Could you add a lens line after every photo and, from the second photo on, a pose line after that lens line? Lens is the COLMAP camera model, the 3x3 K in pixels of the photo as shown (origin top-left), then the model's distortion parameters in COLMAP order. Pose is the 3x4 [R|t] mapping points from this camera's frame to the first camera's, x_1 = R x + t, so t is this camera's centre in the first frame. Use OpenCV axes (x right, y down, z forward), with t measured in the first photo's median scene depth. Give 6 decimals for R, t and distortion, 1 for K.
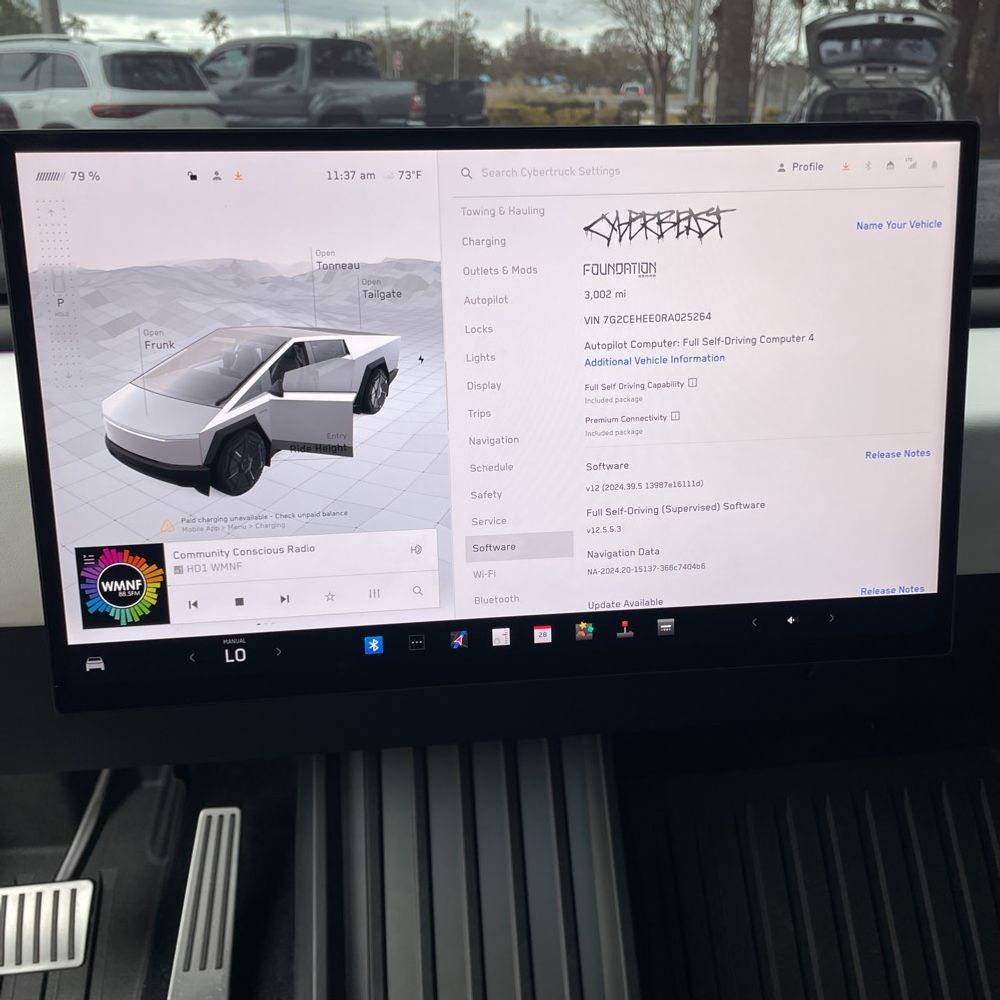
lens RADIAL K [[1027.2, 0, 488.6], [0, 1027.2, 493.4], [0, 0, 1]] dist [0.070435, -0.102450]
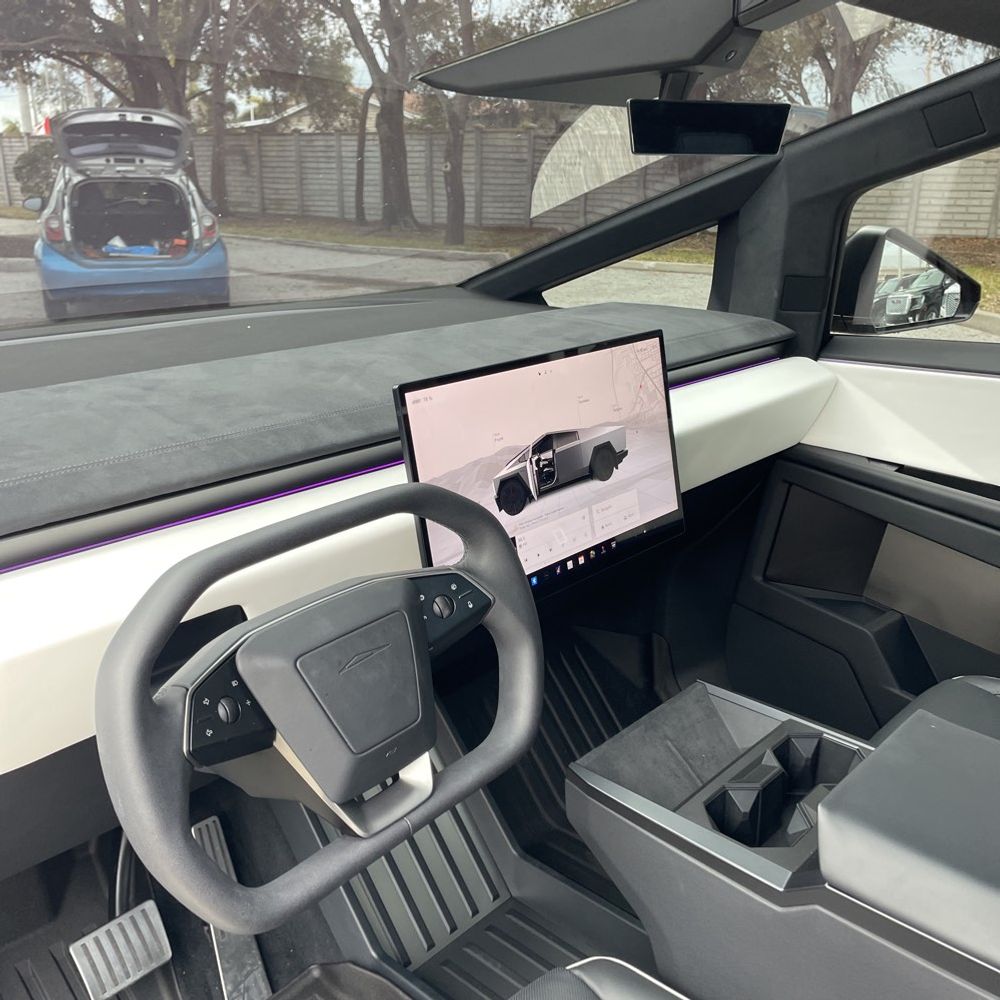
lens RADIAL K [[1025.0, 0, 500.0], [0, 1025.0, 500.0], [0, 0, 1]] dist [0.072393, -0.102057]
pose [[0.750324, -0.204883, 0.628520, -1.530197], [0.237423, 0.970844, 0.033038, -0.115432], [-0.616964, 0.124436, 0.777092, -0.711260]]
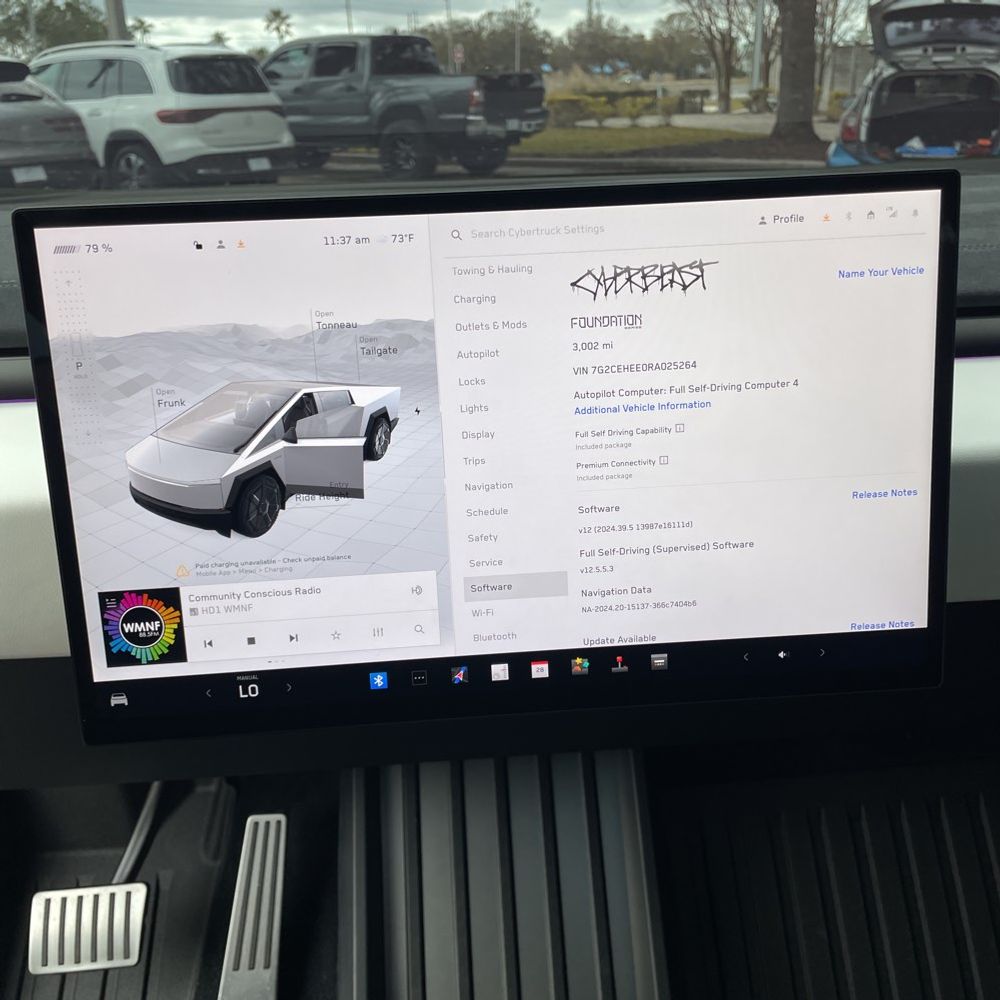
lens RADIAL K [[1025.0, 0, 500.0], [0, 1025.0, 500.0], [0, 0, 1]] dist [0.072393, -0.102057]
pose [[0.998552, -0.009957, -0.052872, 0.069736], [0.010696, 0.999849, 0.013708, -0.050470], [0.052728, -0.014254, 0.998507, -0.042116]]
